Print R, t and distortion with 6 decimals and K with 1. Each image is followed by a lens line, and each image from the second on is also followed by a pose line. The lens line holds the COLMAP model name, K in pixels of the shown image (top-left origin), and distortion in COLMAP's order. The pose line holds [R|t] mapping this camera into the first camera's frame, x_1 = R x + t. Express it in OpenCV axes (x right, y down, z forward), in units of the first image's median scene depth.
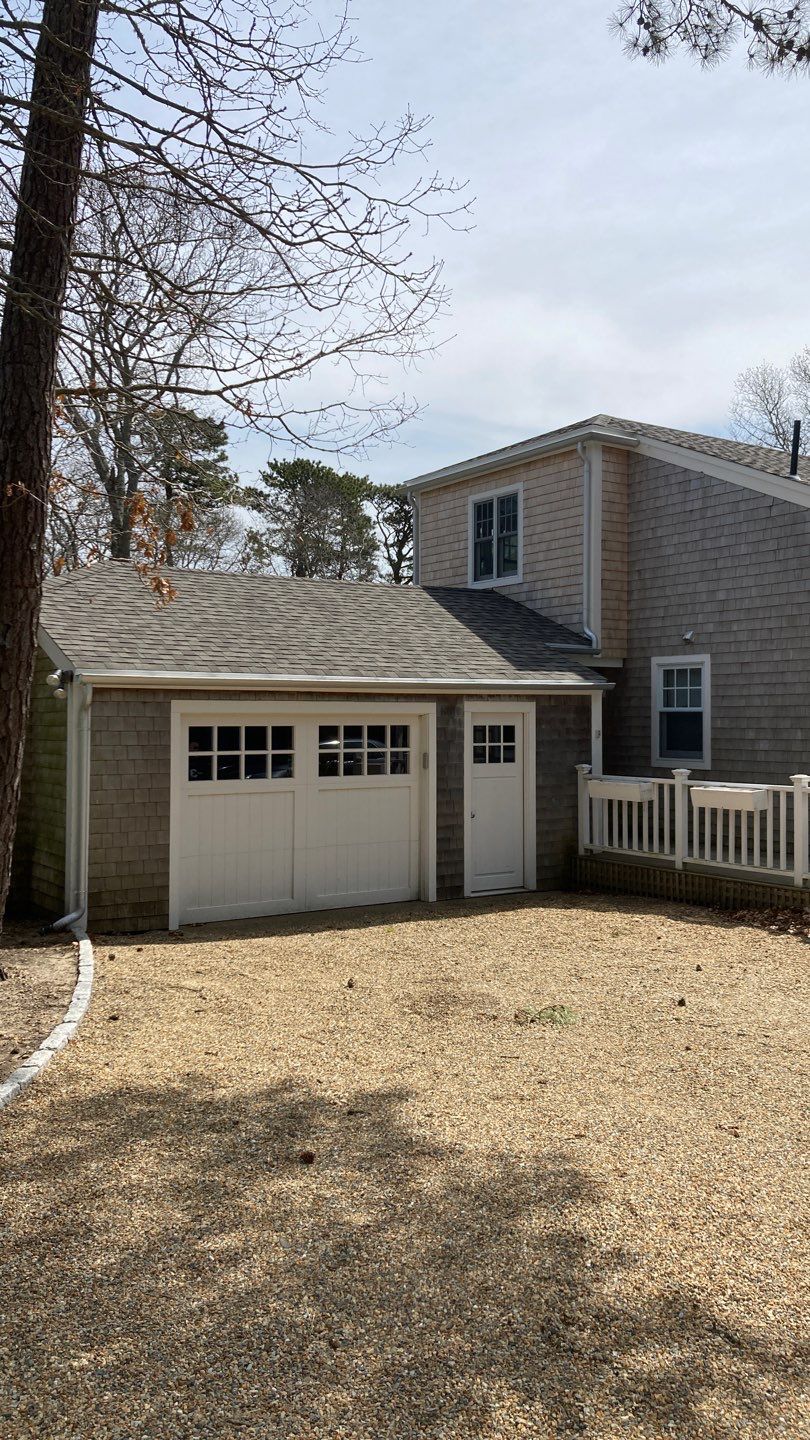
lens RADIAL K [[1162.6, 0, 414.5], [0, 1162.6, 714.8], [0, 0, 1]] dist [0.083650, -0.181211]
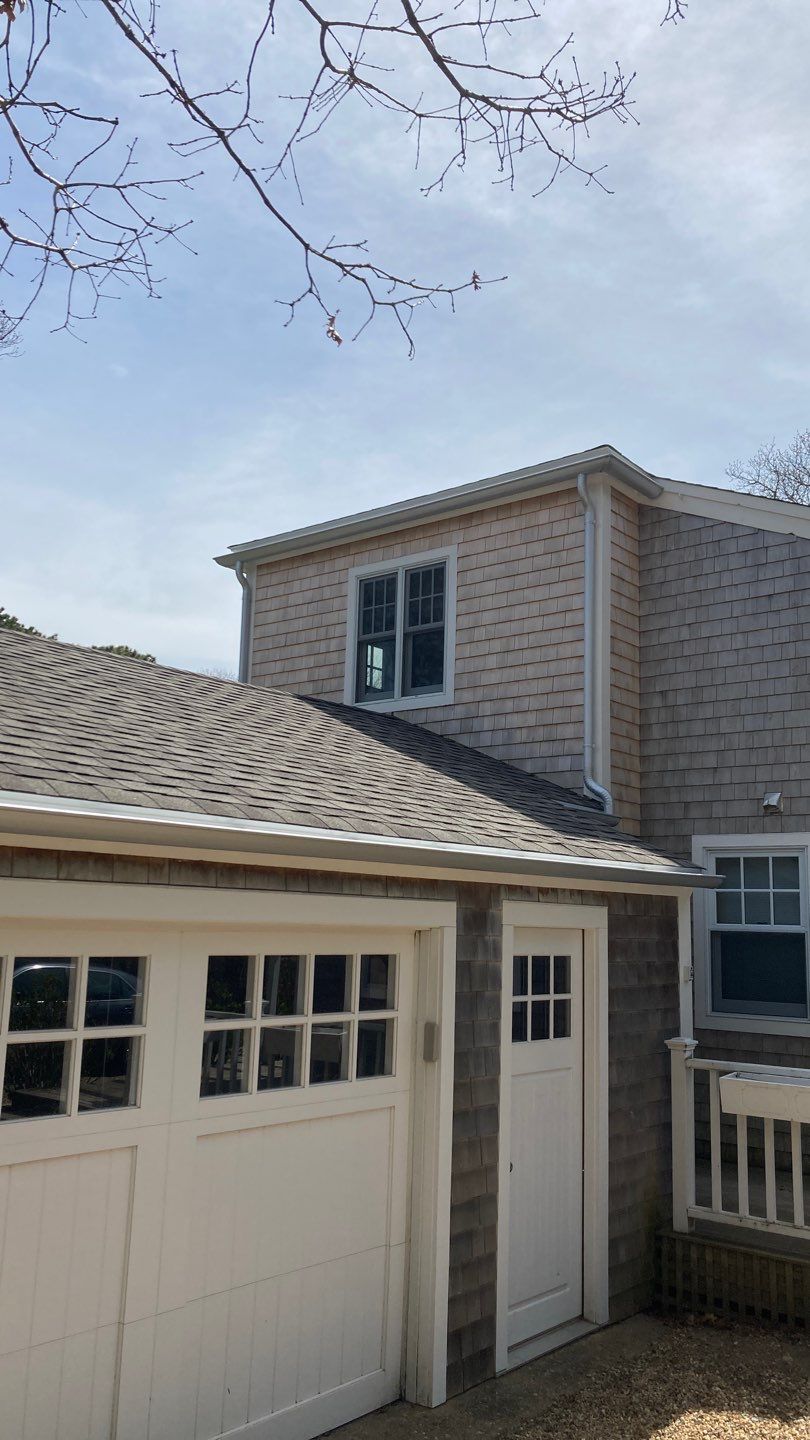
lens RADIAL K [[1162.6, 0, 414.5], [0, 1162.6, 714.8], [0, 0, 1]] dist [0.083650, -0.181211]
pose [[0.958944, 0.075321, 0.273410, -0.112063], [-0.027551, 0.984268, -0.174523, -0.002887], [-0.282254, 0.159825, 0.945933, 0.539660]]
